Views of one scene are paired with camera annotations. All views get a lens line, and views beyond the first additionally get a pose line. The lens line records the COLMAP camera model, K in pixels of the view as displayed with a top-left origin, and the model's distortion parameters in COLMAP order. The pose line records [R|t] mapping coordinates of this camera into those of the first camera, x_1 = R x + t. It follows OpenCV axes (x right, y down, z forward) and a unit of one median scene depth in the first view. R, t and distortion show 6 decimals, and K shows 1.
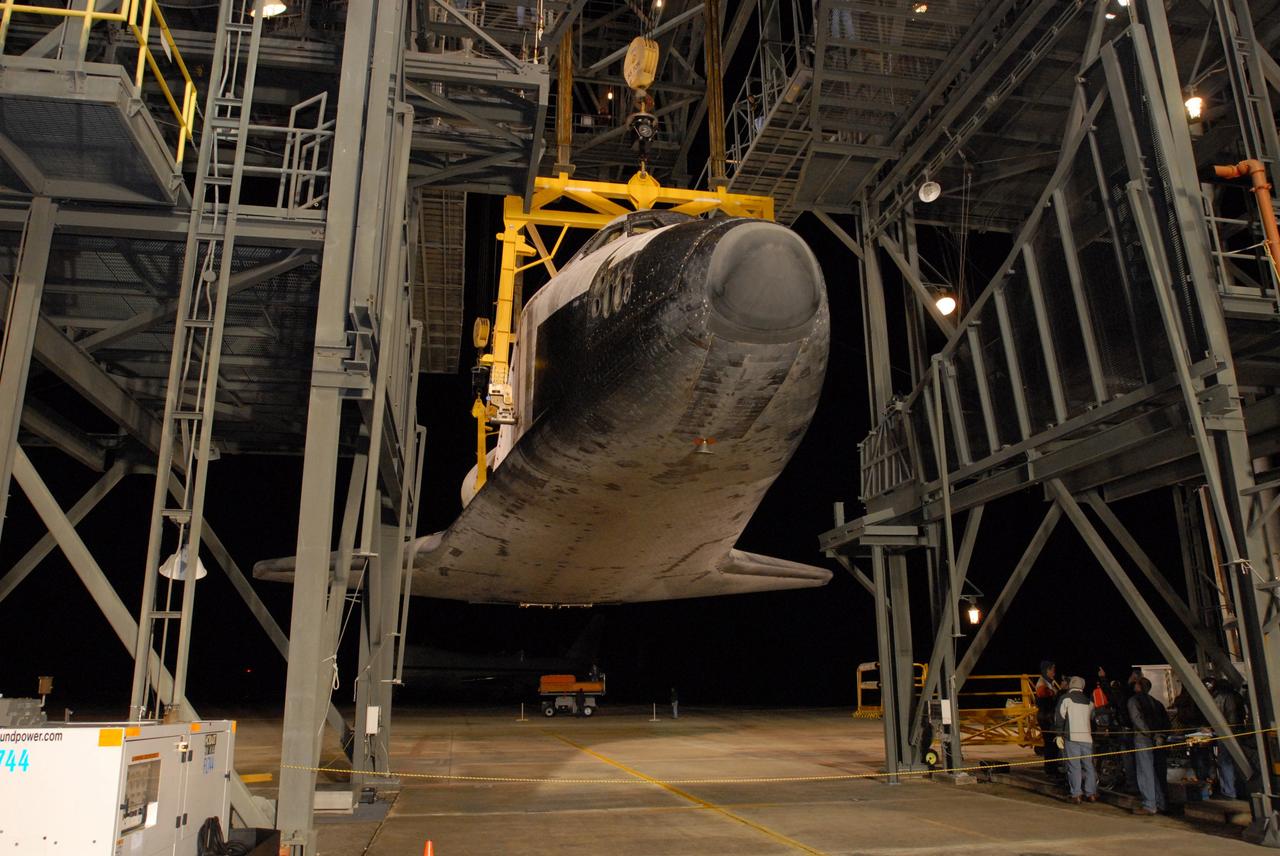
lens RADIAL K [[966.2, 0, 640.0], [0, 966.2, 428.0], [0, 0, 1]] dist [-0.038343, -0.008008]
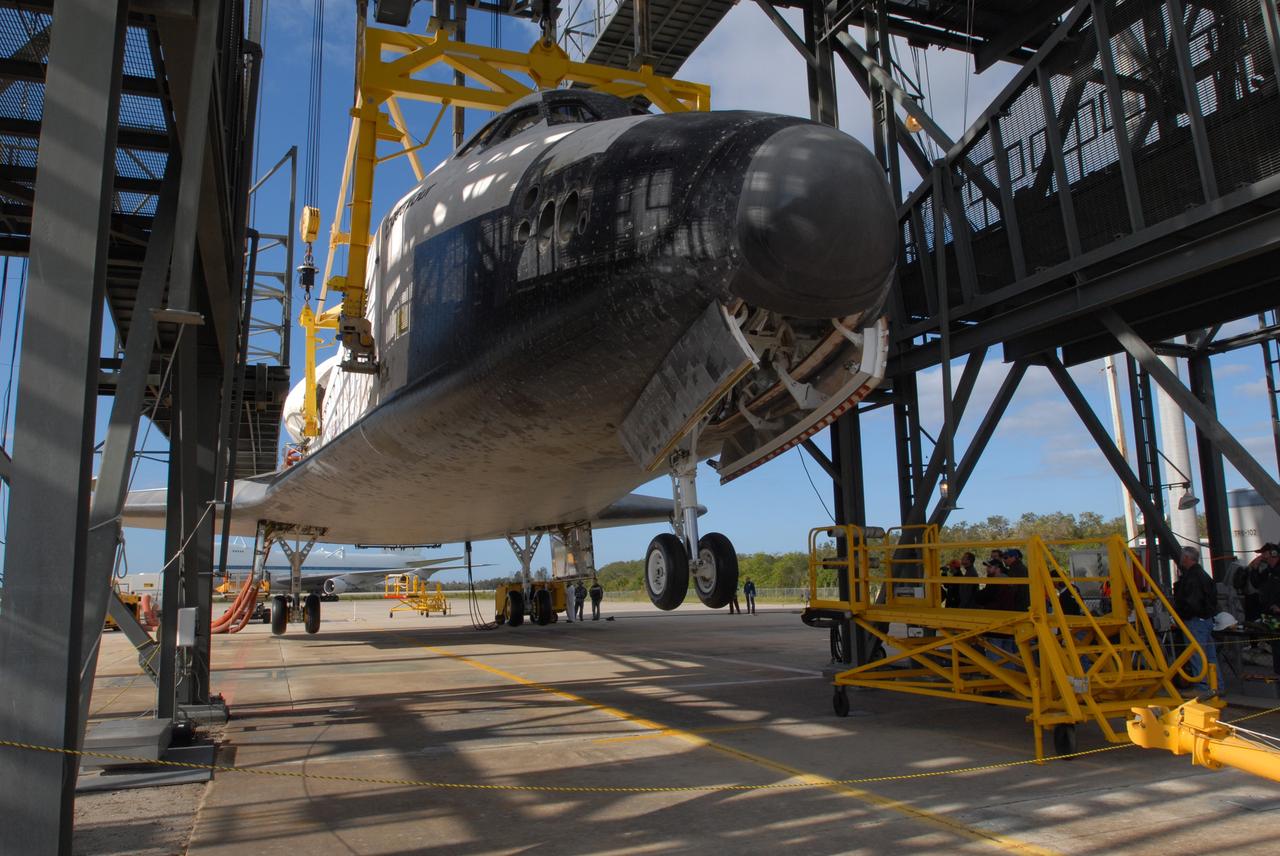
lens RADIAL K [[966.2, 0, 640.0], [0, 966.2, 428.0], [0, 0, 1]] dist [-0.038343, -0.008008]
pose [[0.983700, 0.018340, 0.178881, -0.087271], [-0.037727, 0.993694, 0.105586, -0.068078], [-0.175816, -0.110613, 0.978189, 0.333226]]
